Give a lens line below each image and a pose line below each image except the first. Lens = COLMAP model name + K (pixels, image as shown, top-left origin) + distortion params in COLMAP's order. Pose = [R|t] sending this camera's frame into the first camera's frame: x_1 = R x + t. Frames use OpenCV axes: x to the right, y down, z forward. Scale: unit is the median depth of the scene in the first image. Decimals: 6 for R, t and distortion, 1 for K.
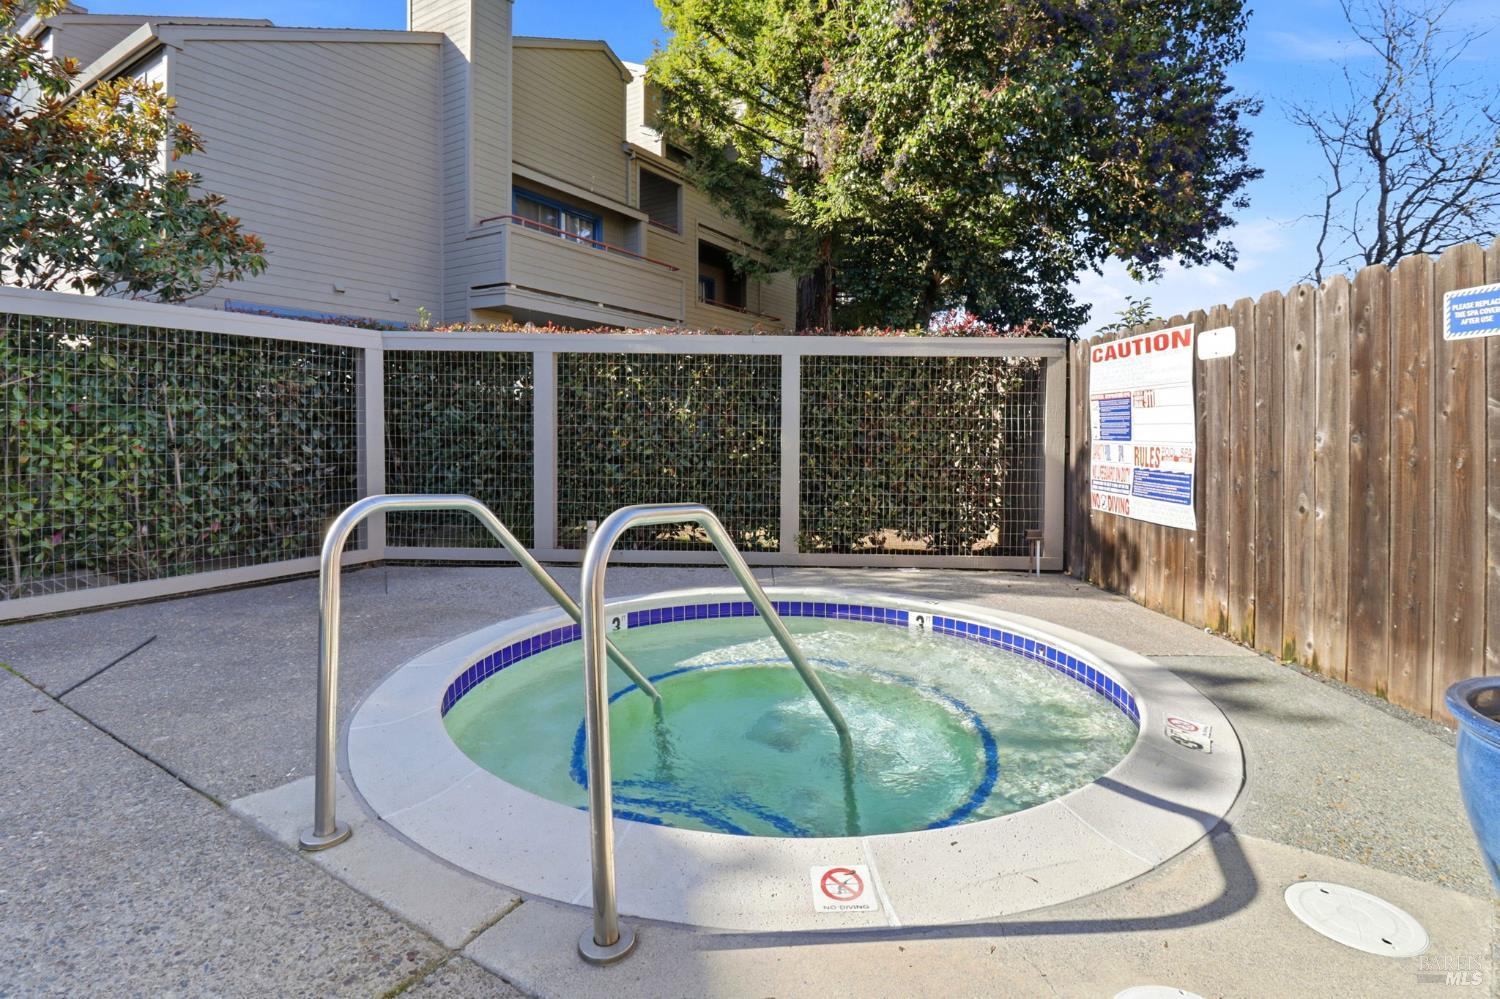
lens RADIAL K [[714.8, 0, 748.8], [0, 714.8, 483.5], [0, 0, 1]] dist [-0.003163, -0.001405]
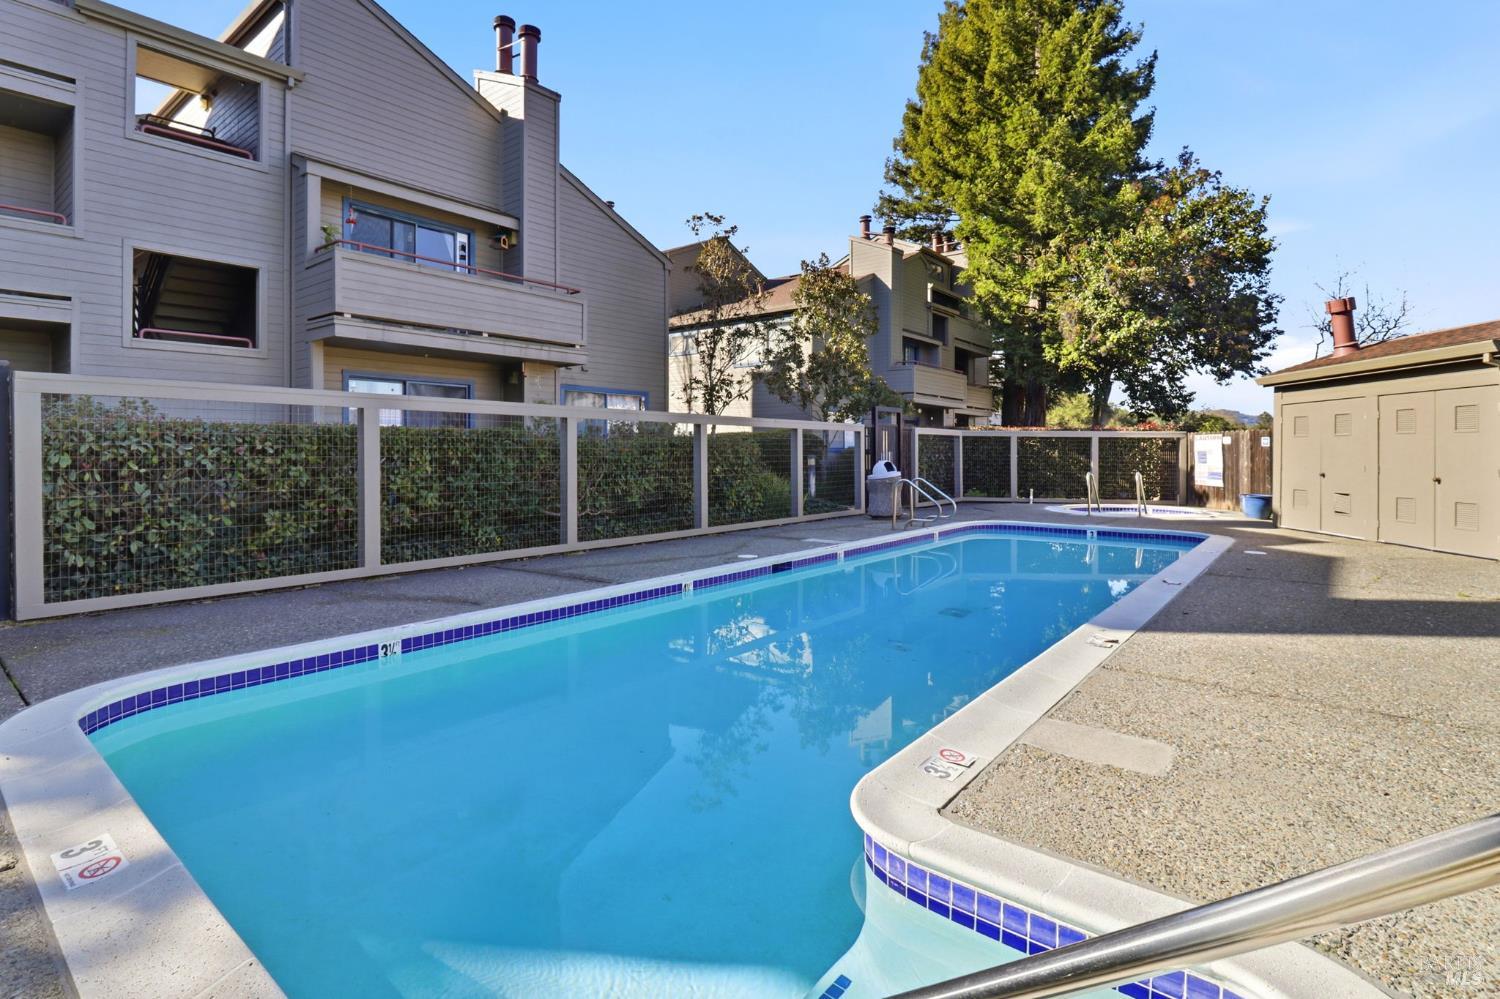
lens RADIAL K [[706.6, 0, 750.0], [0, 706.6, 499.5], [0, 0, 1]] dist [-0.000693, -0.000232]
pose [[0.993146, 0.002875, -0.116841, -1.076019], [-0.003331, 0.999988, -0.003703, 0.114514], [0.116829, 0.004067, 0.993144, -2.264444]]
